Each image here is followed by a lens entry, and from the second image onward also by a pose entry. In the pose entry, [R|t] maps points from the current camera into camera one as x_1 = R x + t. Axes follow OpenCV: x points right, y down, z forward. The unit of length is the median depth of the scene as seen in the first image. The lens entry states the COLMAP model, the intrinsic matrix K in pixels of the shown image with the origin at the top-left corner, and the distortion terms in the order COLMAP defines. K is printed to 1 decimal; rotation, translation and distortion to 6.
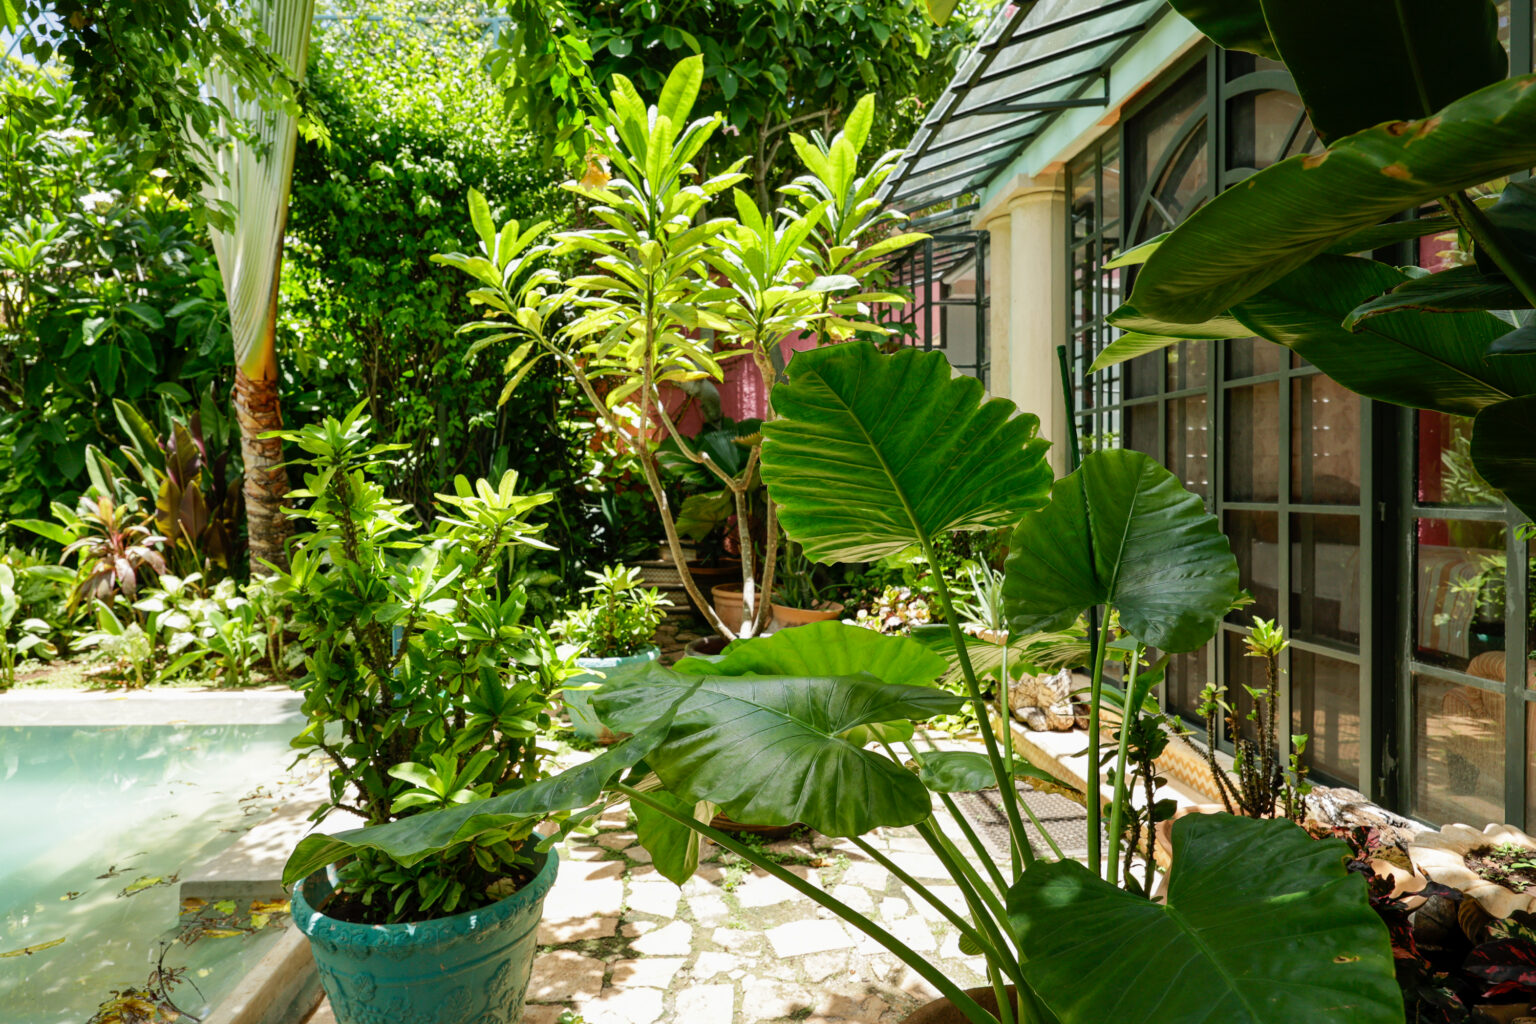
lens RADIAL K [[833.8, 0, 768.0], [0, 833.8, 512.0], [0, 0, 1]] dist [0.002283, -0.000636]
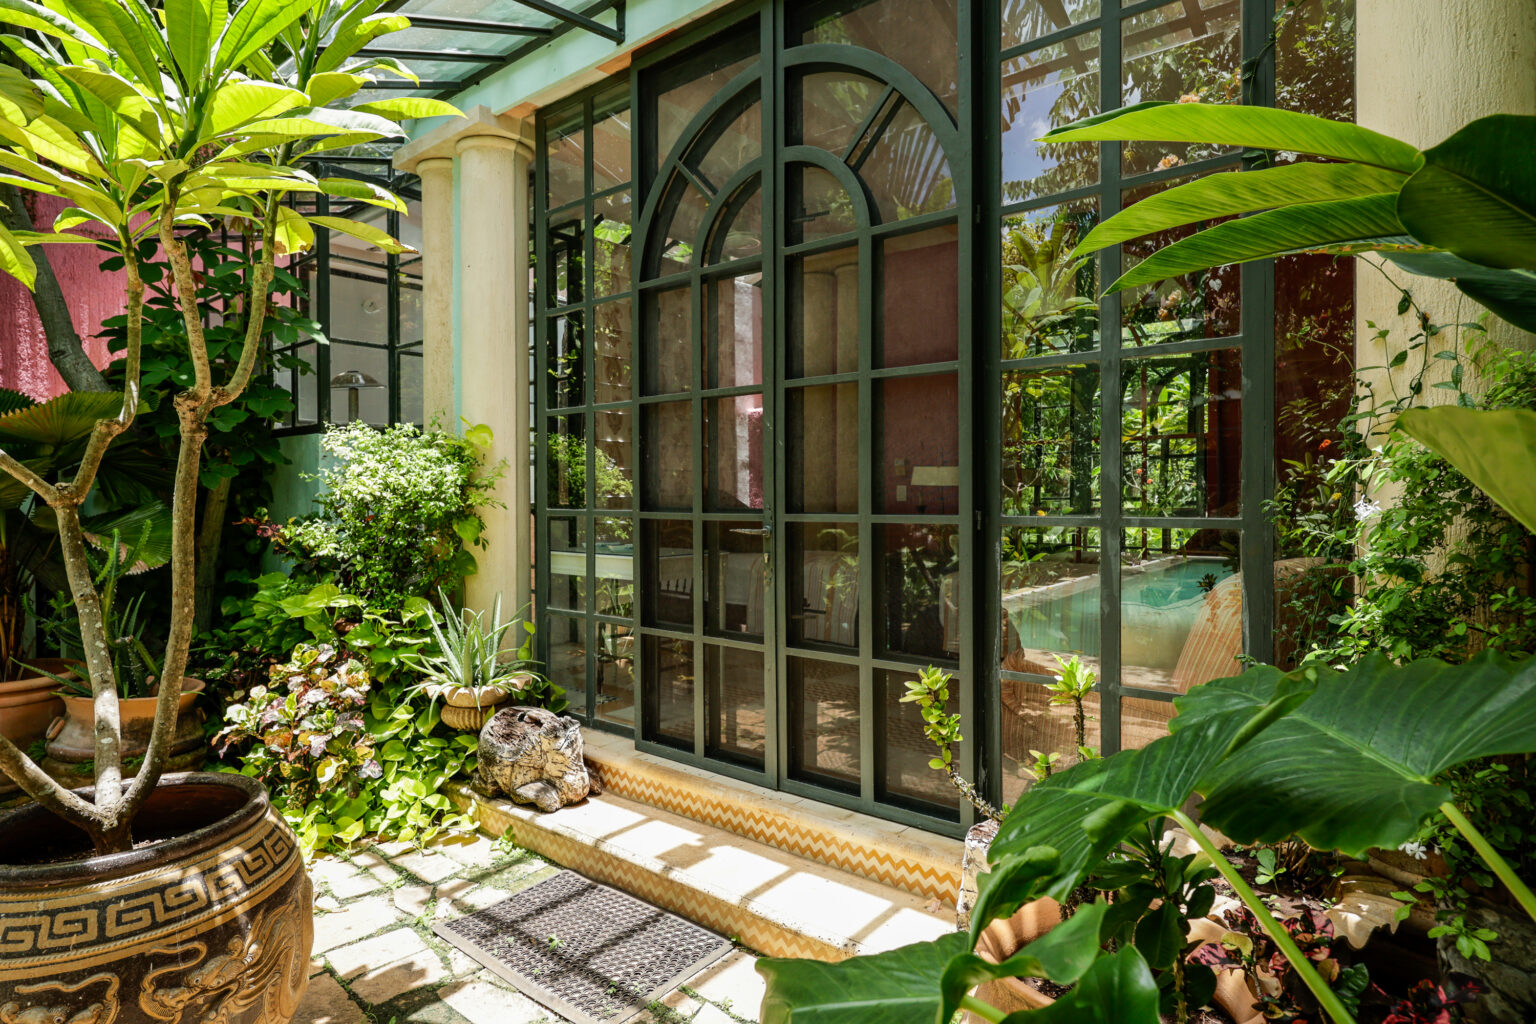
lens RADIAL K [[833.8, 0, 768.0], [0, 833.8, 512.0], [0, 0, 1]] dist [0.002283, -0.000636]
pose [[0.708295, -0.008662, 0.705864, -0.078063], [0.023827, 0.999648, -0.011642, -0.003021], [-0.705514, 0.025065, 0.708252, 0.293136]]
